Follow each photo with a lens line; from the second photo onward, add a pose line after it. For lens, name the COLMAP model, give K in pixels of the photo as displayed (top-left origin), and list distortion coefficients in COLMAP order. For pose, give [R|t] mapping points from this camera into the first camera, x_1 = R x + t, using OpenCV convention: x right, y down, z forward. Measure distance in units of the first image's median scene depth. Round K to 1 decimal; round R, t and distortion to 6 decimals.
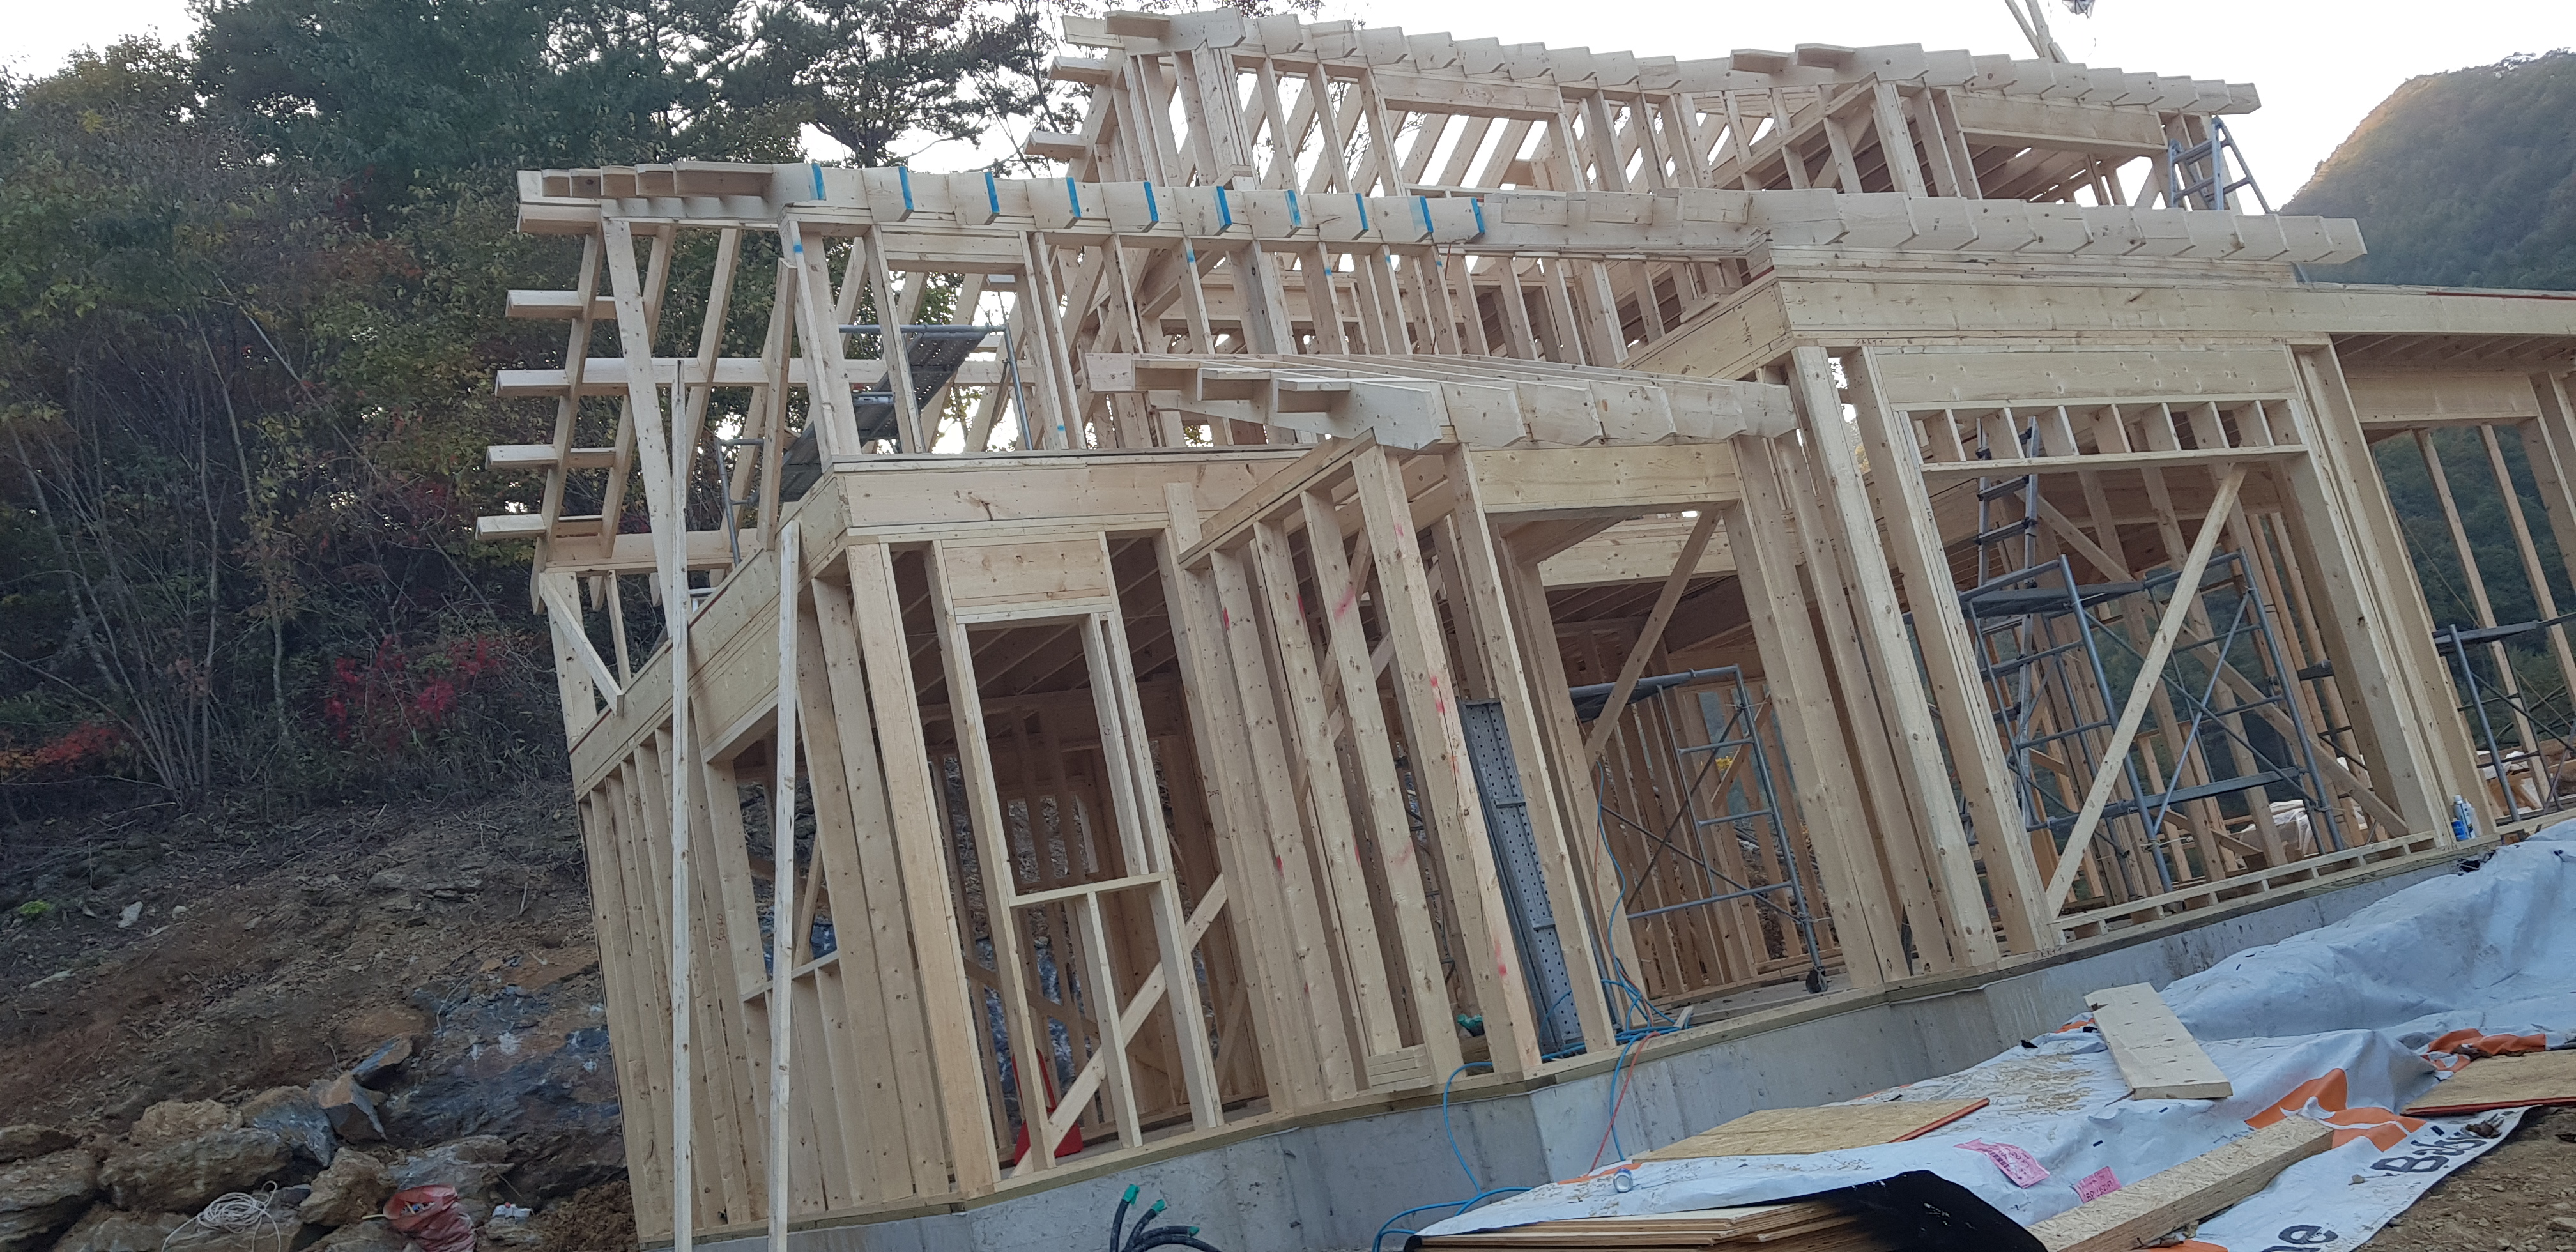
lens RADIAL K [[1805.6, 0, 1296.6], [0, 1805.6, 700.6], [0, 0, 1]] dist [0.055440, -0.066947]
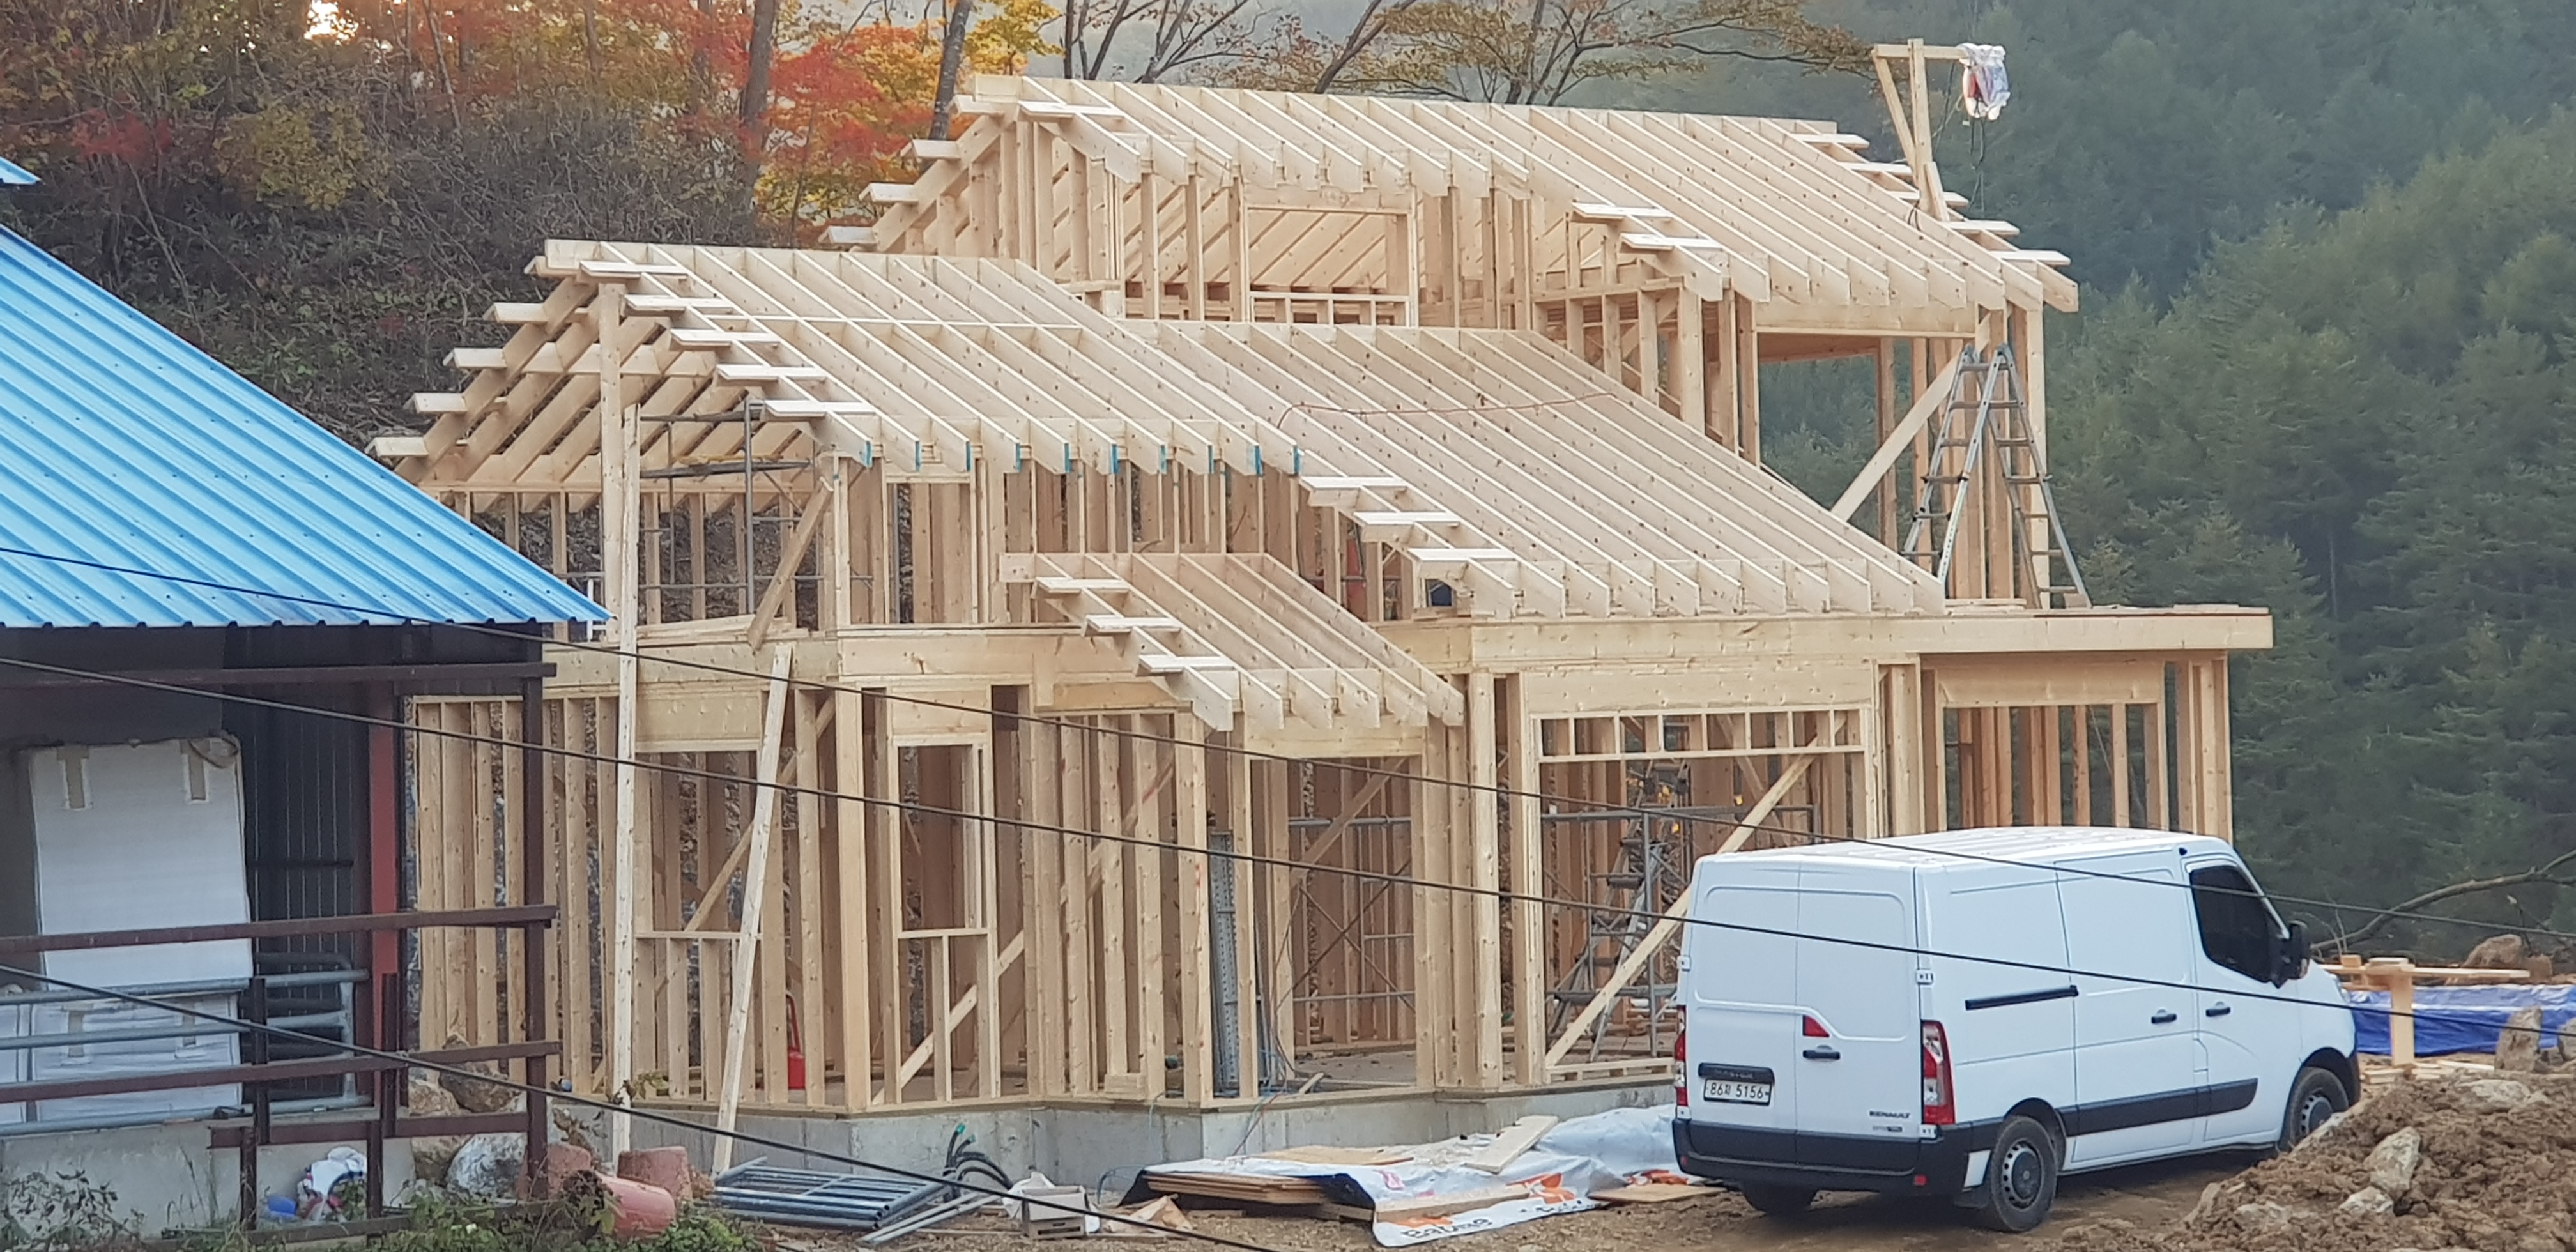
lens RADIAL K [[6264.1, 0, 1287.5], [0, 6264.1, 626.4], [0, 0, 1]] dist [-0.120115, -0.124012]
pose [[0.971510, 0.190357, 0.141182, -0.623244], [-0.209837, 0.967797, 0.139056, -0.931534], [-0.110165, -0.164720, 0.980169, -4.119429]]
